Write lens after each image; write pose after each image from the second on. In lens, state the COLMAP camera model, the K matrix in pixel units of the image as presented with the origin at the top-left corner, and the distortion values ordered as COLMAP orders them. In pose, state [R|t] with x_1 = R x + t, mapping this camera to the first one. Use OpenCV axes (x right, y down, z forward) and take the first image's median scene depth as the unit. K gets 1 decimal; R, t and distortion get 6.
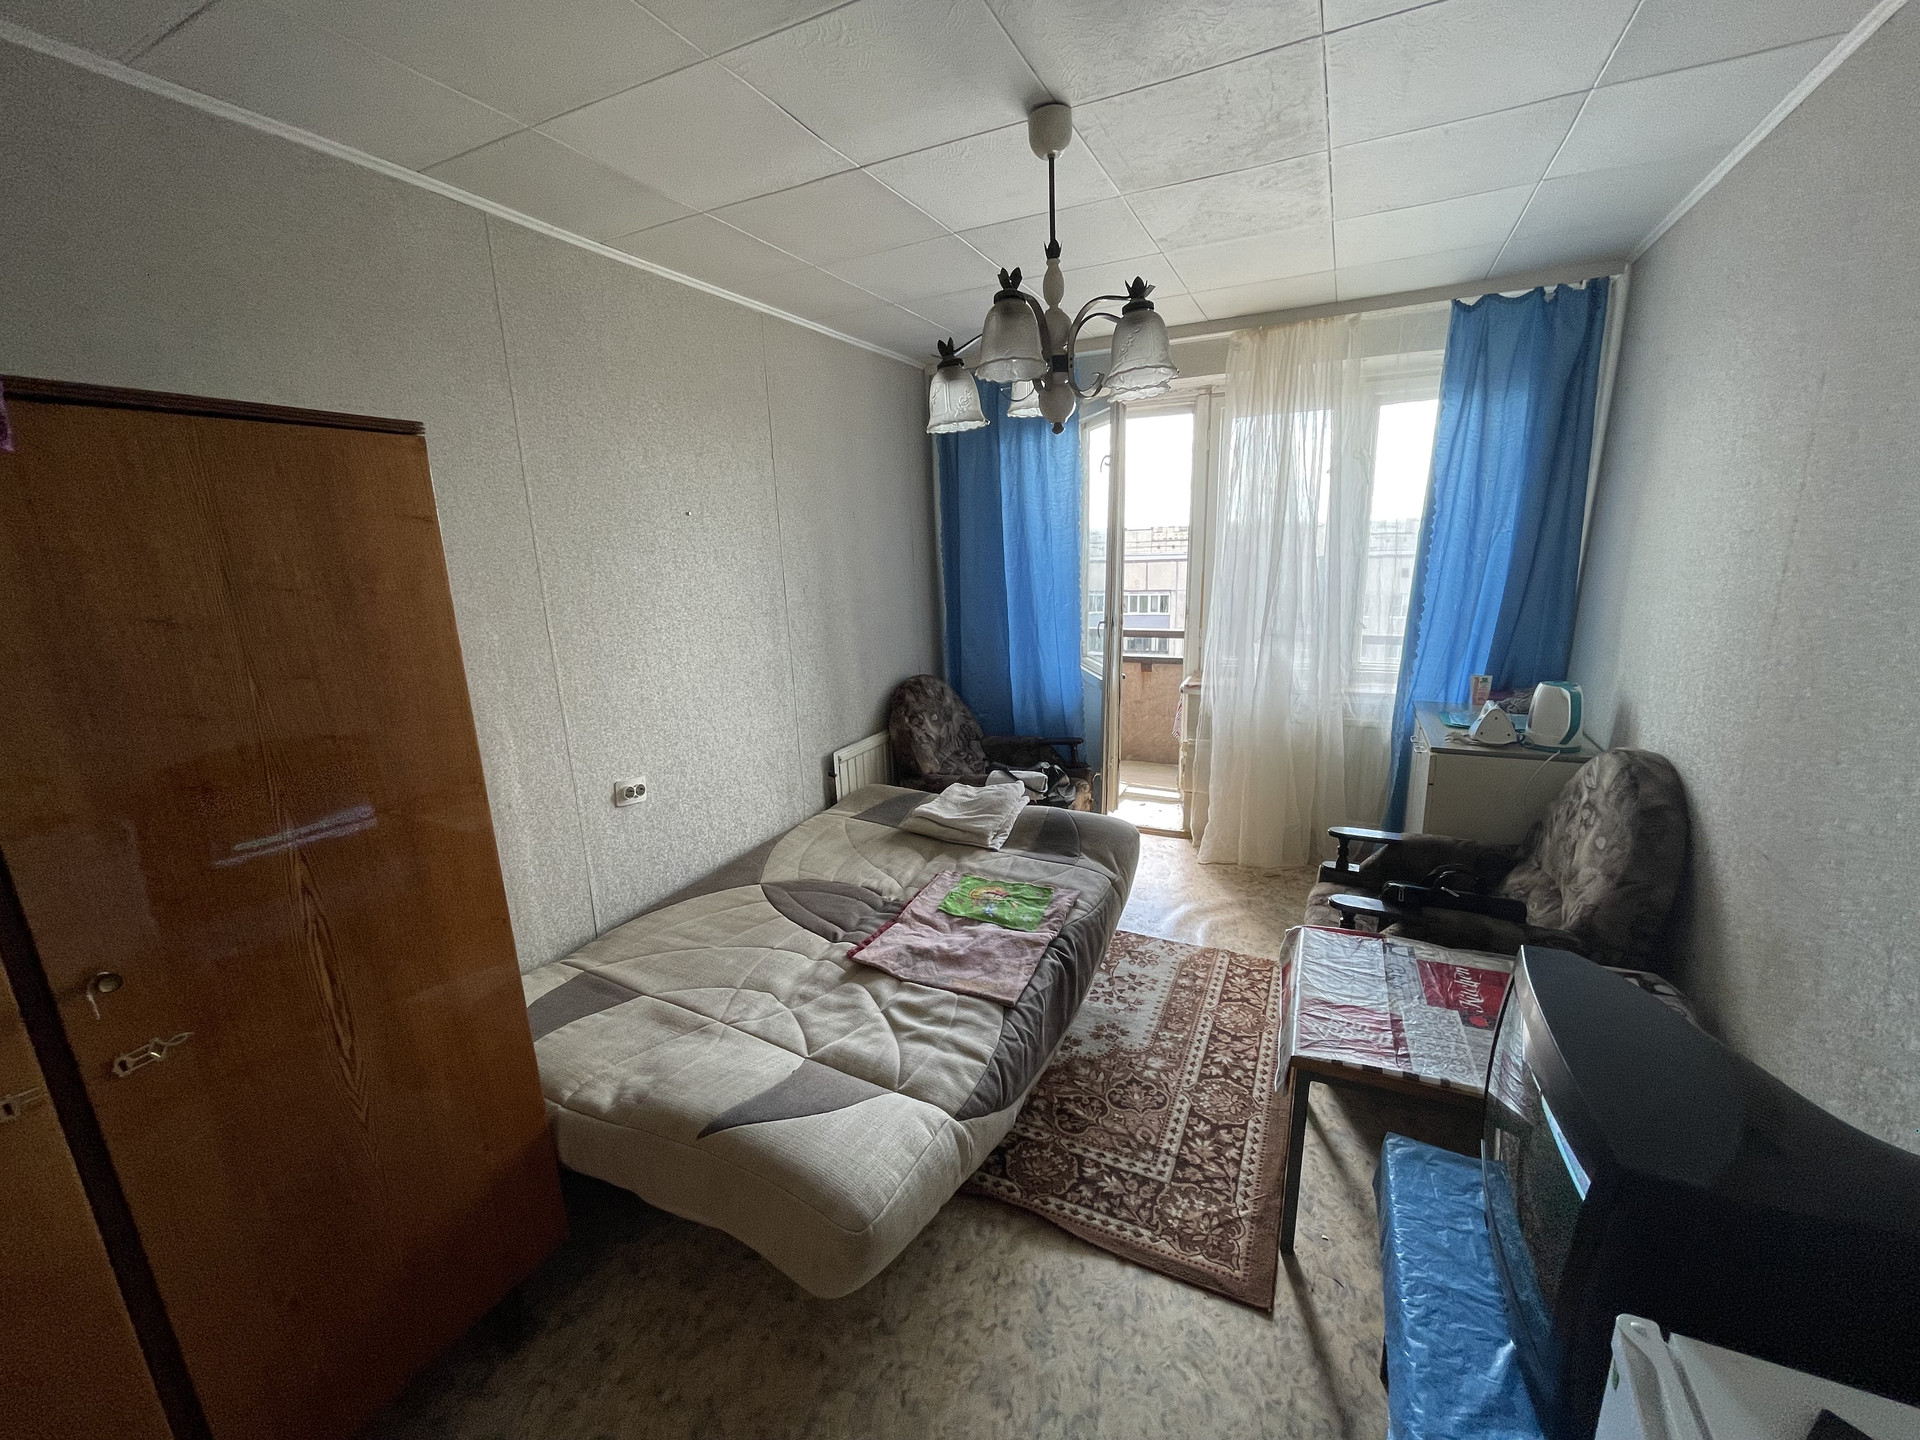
lens RADIAL K [[775.4, 0, 956.4], [0, 775.4, 721.9], [0, 0, 1]] dist [-0.005134, -0.000132]
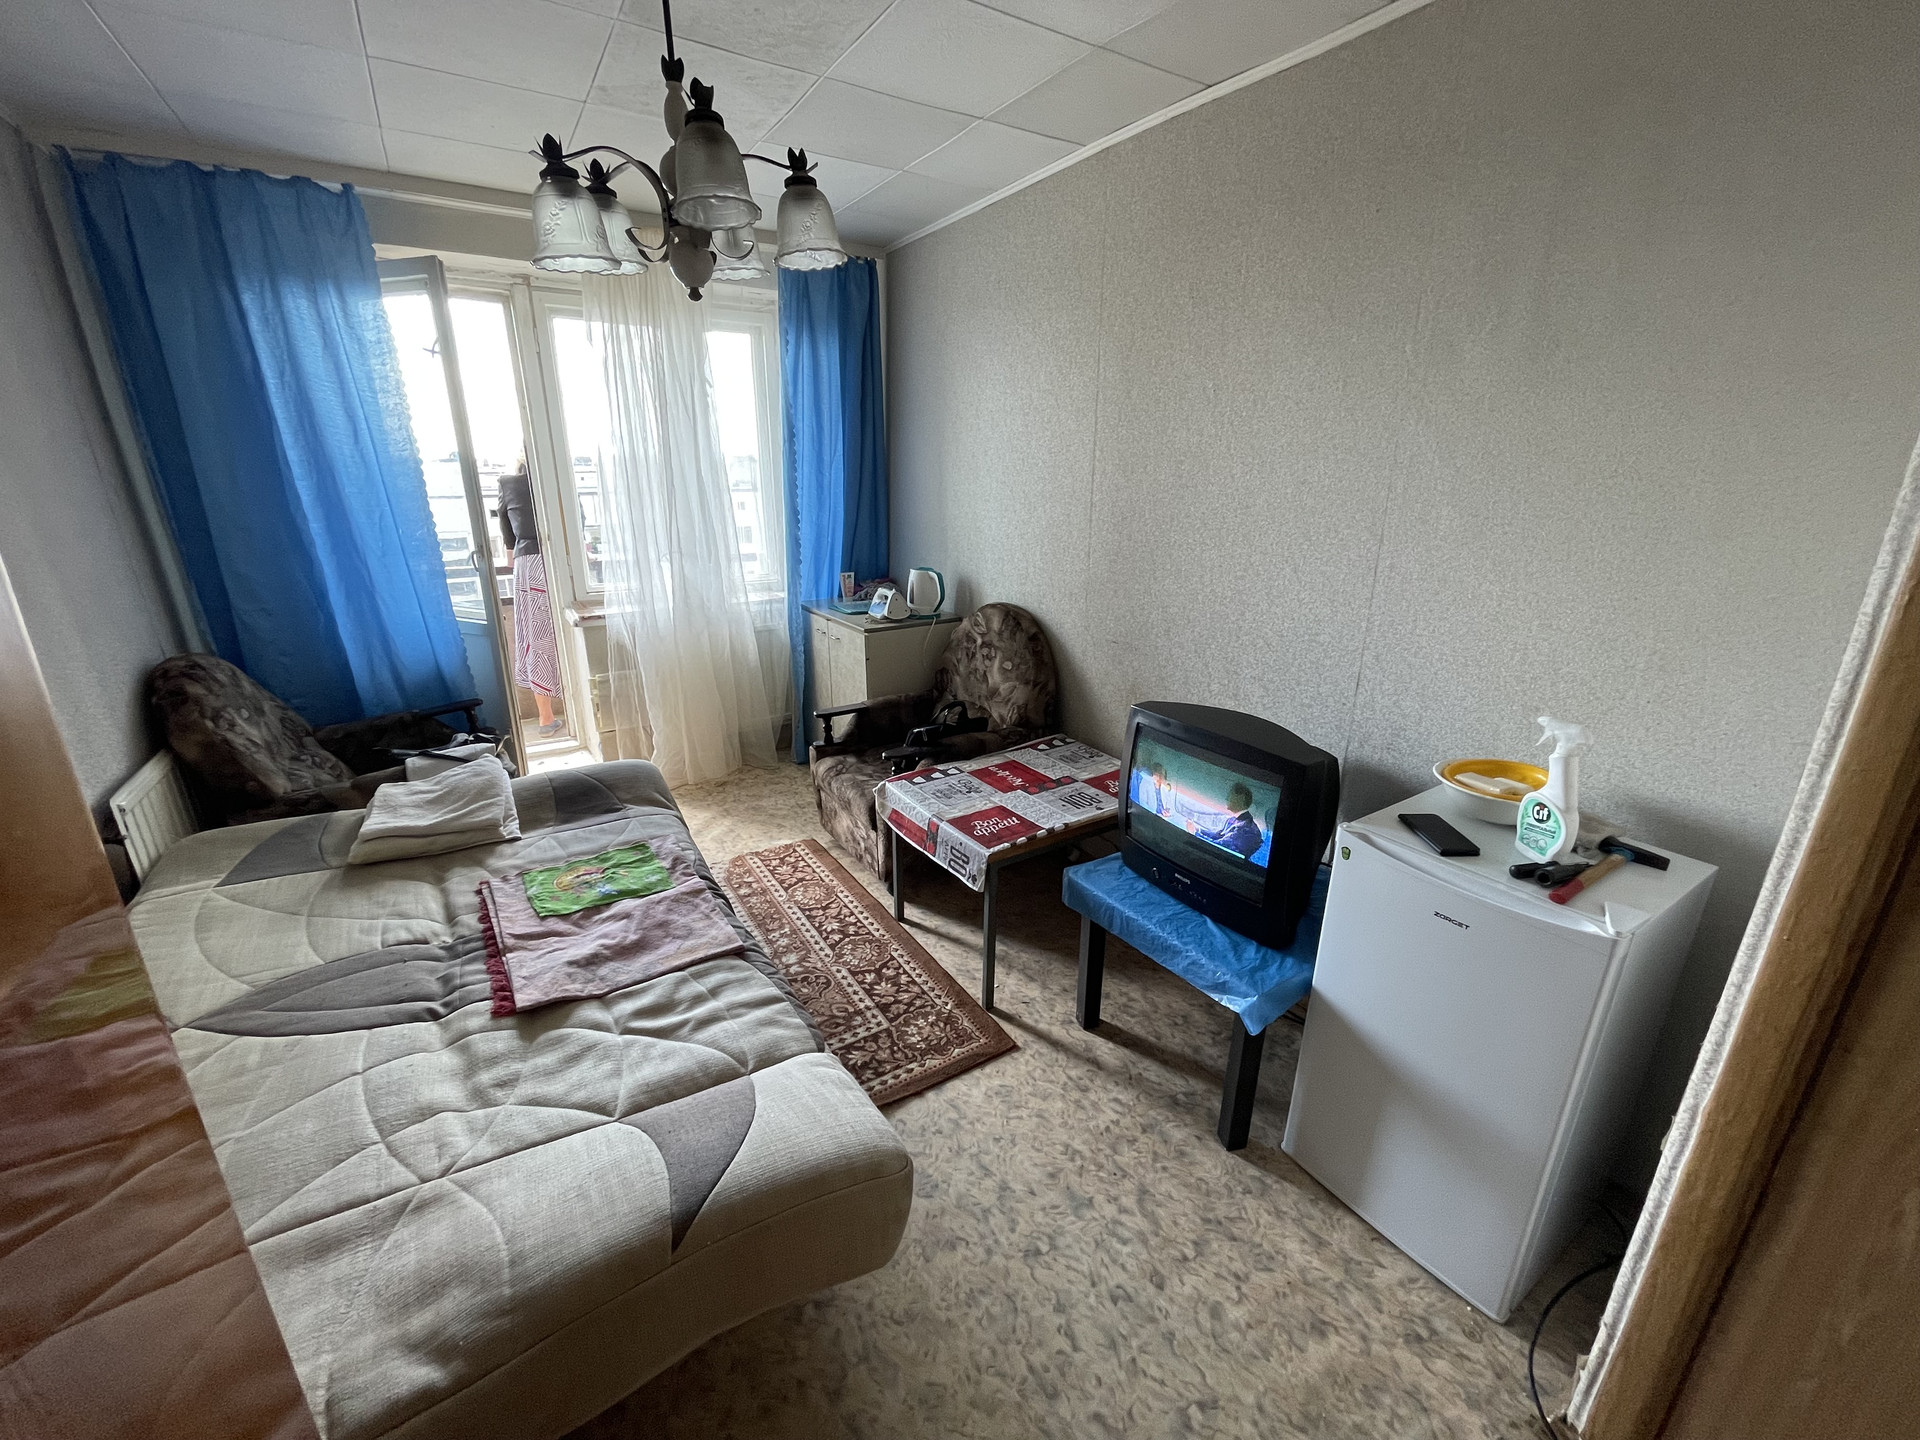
lens RADIAL K [[775.4, 0, 954.3], [0, 775.4, 720.2], [0, 0, 1]] dist [-0.005134, -0.000132]
pose [[0.530885, -0.233546, 0.814627, -0.450867], [0.175579, 0.970730, 0.163876, -0.004501], [-0.829056, 0.056033, 0.556352, 0.247130]]
